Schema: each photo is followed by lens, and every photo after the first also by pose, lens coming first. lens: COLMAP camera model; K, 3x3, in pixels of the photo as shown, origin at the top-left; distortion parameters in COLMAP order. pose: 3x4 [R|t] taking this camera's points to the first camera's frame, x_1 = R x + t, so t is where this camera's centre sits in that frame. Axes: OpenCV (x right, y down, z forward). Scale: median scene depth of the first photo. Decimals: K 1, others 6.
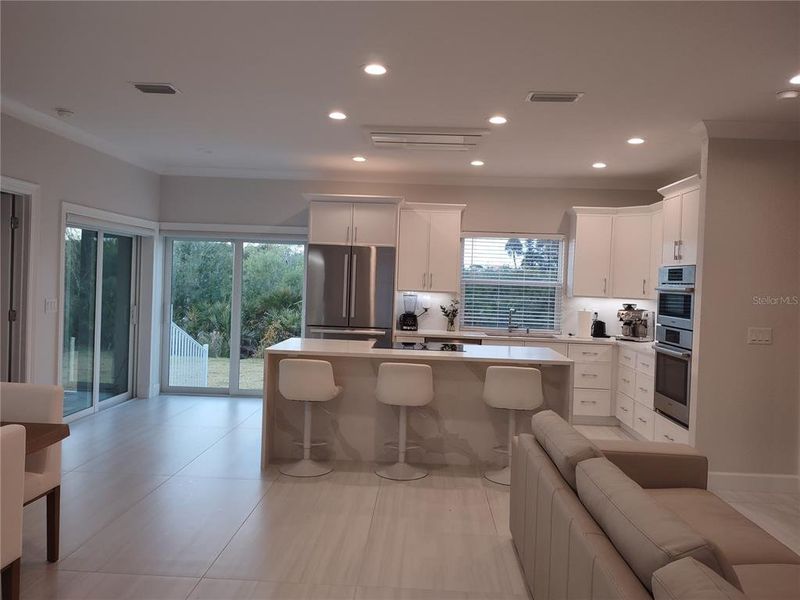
lens RADIAL K [[623.6, 0, 404.1], [0, 623.6, 288.6], [0, 0, 1]] dist [0.049203, -0.000032]
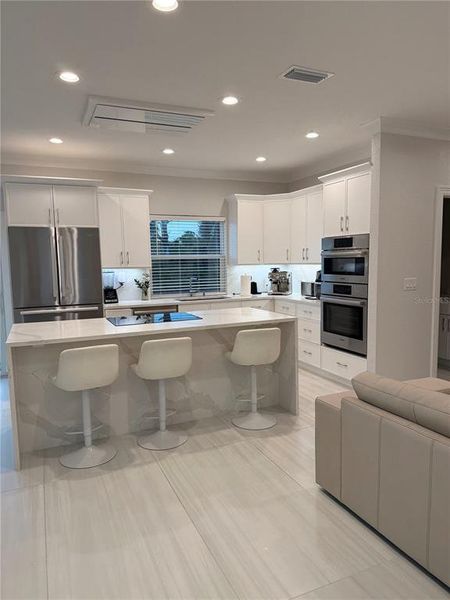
lens RADIAL K [[417.9, 0, 225.0], [0, 417.9, 300.0], [0, 0, 1]] dist [0.084015, -0.120260]
pose [[0.901106, -0.093418, 0.423415, -0.145980], [0.055474, 0.993328, 0.101100, -0.004752], [-0.430035, -0.067614, 0.900277, 0.254020]]
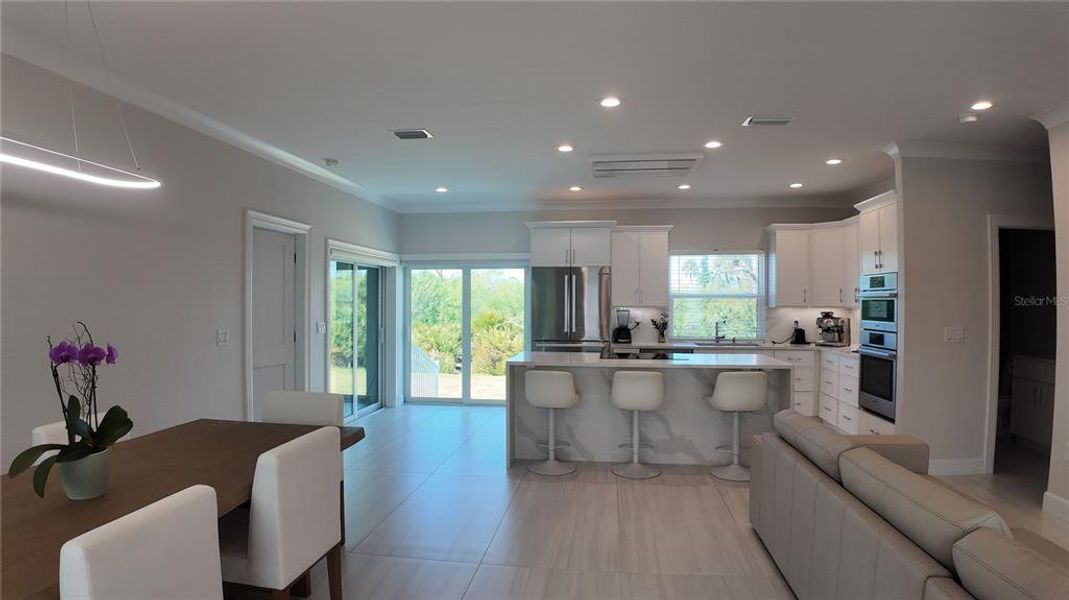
lens RADIAL K [[556.8, 0, 545.5], [0, 556.8, 298.8], [0, 0, 1]] dist [-0.042178, -0.080732]
pose [[0.996106, -0.032876, -0.081802, -0.052867], [0.031286, 0.999297, -0.020642, 0.006687], [0.082424, 0.018003, 0.996435, 0.018493]]
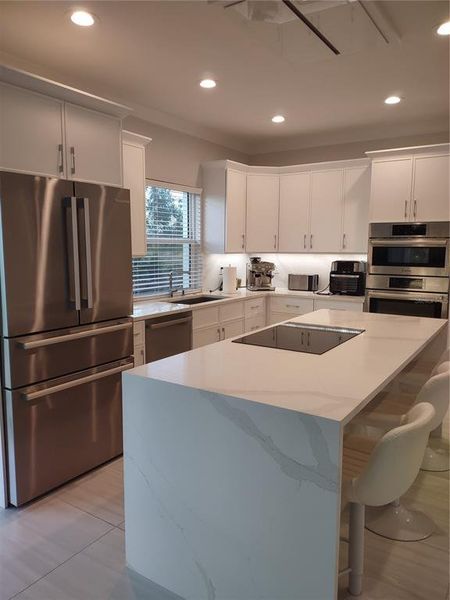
lens RADIAL K [[439.3, 0, 225.0], [0, 439.3, 300.0], [0, 0, 1]] dist [0.005351, 0.001155]
pose [[0.534157, -0.138483, 0.833966, -0.367271], [0.025503, 0.988683, 0.147839, -0.019183], [-0.845001, -0.057701, 0.531643, 0.707201]]
